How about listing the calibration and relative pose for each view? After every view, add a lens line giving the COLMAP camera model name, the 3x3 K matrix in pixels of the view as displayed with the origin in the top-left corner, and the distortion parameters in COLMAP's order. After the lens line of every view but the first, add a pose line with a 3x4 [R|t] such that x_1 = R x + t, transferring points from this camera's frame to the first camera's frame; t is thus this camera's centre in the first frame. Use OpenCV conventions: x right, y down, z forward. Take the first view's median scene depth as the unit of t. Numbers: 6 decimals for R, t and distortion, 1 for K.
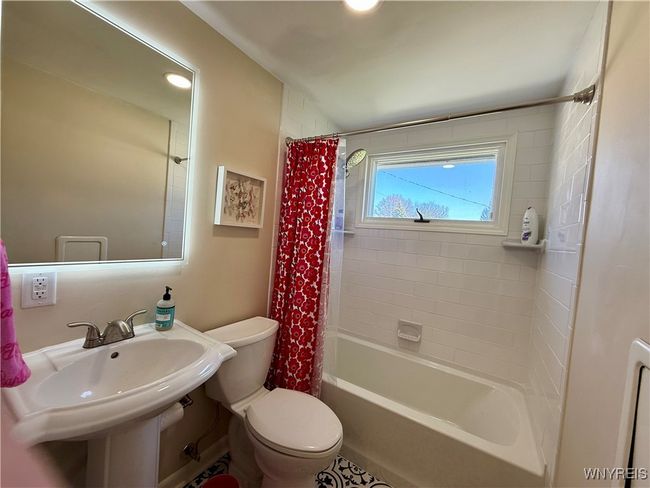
lens RADIAL K [[259.9, 0, 324.3], [0, 259.9, 242.5], [0, 0, 1]] dist [-0.001132, 0.000001]
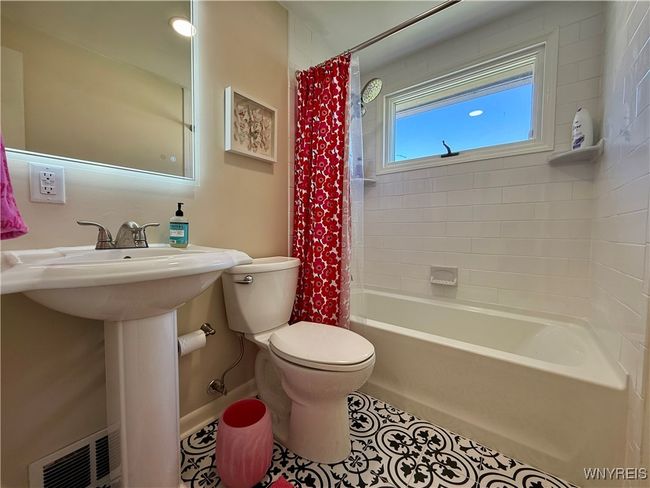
lens RADIAL K [[259.9, 0, 324.0], [0, 259.9, 244.9], [0, 0, 1]] dist [-0.001132, 0.000001]
pose [[0.993503, -0.066424, -0.092414, 0.002227], [0.067172, 0.997729, 0.005013, 0.256876], [0.091871, -0.011188, 0.995708, 0.068896]]
